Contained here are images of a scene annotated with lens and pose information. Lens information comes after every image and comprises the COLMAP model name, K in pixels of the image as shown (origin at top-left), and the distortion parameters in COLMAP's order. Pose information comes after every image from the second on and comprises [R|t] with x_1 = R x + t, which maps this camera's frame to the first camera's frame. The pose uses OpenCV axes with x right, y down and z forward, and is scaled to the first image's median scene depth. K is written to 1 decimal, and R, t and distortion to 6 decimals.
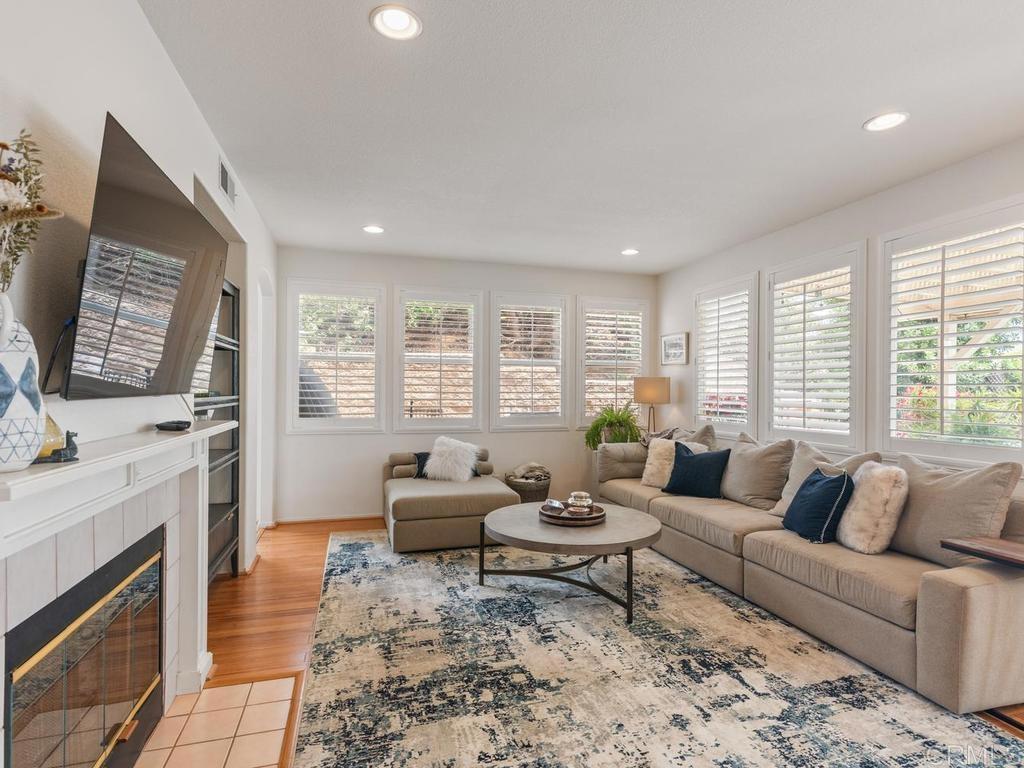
lens RADIAL K [[516.7, 0, 505.3], [0, 516.7, 393.6], [0, 0, 1]] dist [0.009886, -0.000819]
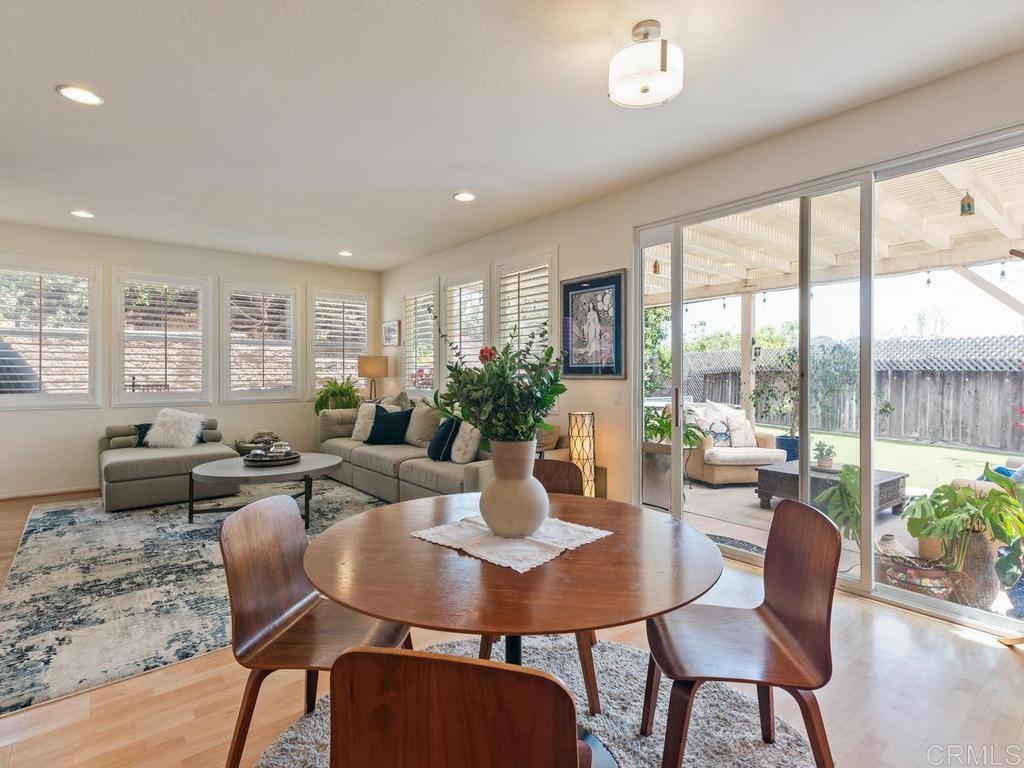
lens RADIAL K [[516.7, 0, 506.7], [0, 516.7, 374.1], [0, 0, 1]] dist [0.009886, -0.000819]
pose [[0.920817, -0.006521, 0.389941, 0.159135], [0.008646, 0.999956, -0.003695, 0.030172], [-0.389900, 0.006774, 0.920832, -0.400547]]
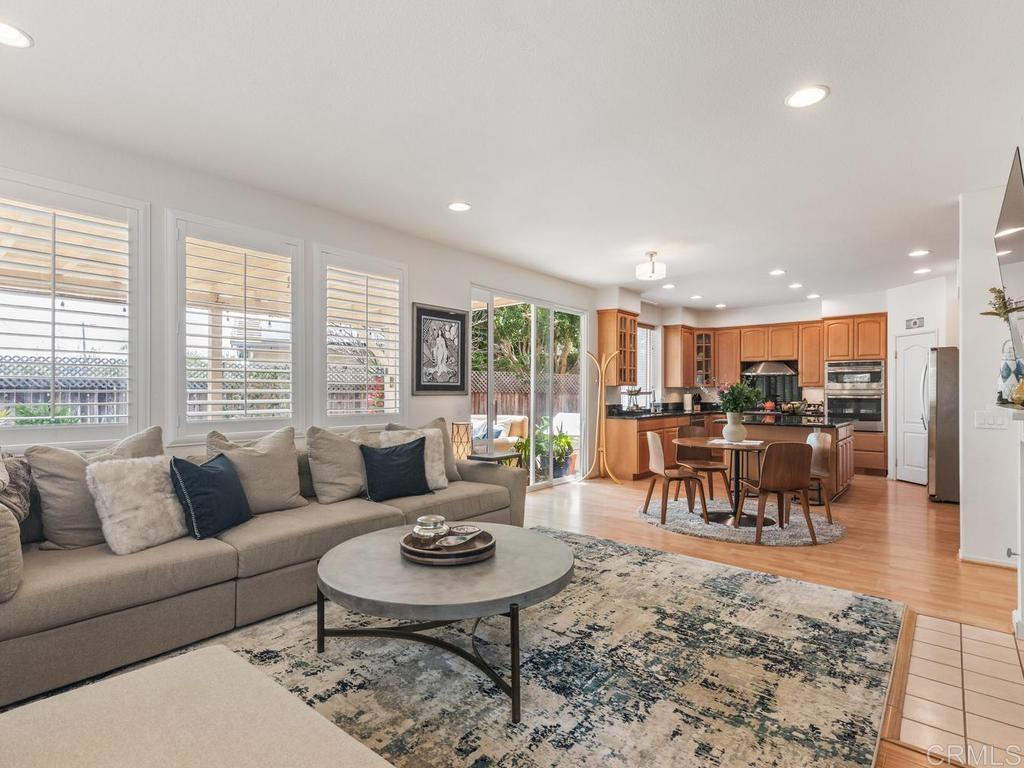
lens RADIAL K [[516.7, 0, 514.7], [0, 516.7, 389.8], [0, 0, 1]] dist [0.009886, -0.000819]
pose [[-0.556113, -0.003377, 0.831100, -0.486450], [0.002451, 0.999981, 0.005704, 0.016648], [-0.831103, 0.005209, -0.556094, 1.269920]]
